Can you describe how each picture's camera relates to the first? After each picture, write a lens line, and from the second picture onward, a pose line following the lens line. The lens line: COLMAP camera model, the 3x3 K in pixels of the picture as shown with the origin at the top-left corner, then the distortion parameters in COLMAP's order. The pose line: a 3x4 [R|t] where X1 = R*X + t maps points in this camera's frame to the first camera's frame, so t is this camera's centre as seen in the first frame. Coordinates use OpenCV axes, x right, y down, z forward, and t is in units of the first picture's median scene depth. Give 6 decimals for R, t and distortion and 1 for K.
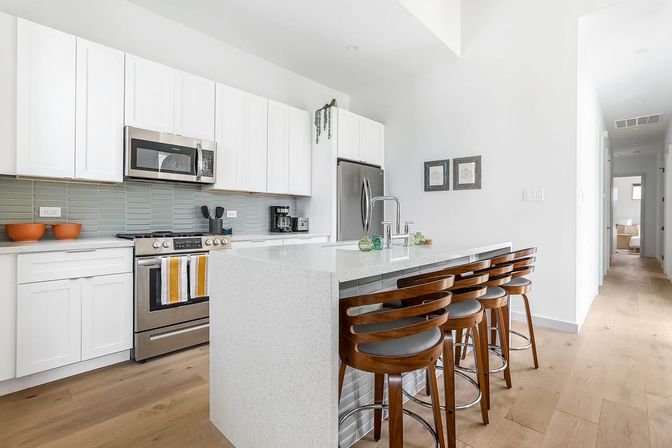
lens RADIAL K [[319.6, 0, 335.2], [0, 319.6, 220.2], [0, 0, 1]] dist [-0.024740, 0.013161]
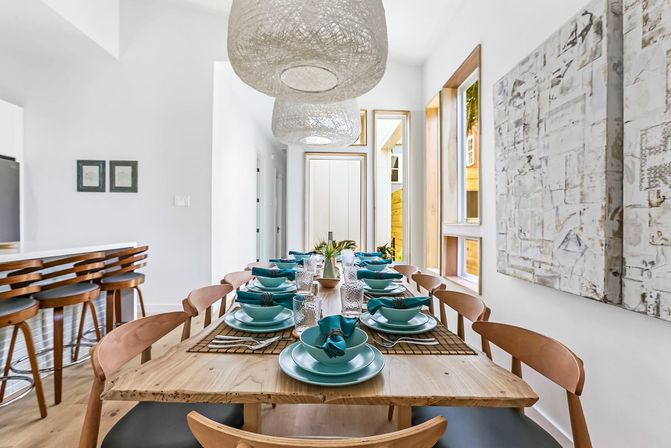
lens RADIAL K [[319.1, 0, 334.5], [0, 319.1, 224.8], [0, 0, 1]] dist [-0.024740, 0.013161]
pose [[0.702042, -0.009453, 0.712073, 0.161181], [0.006573, 0.999955, 0.006794, 0.003418], [-0.712105, -0.000089, 0.702073, -0.174235]]
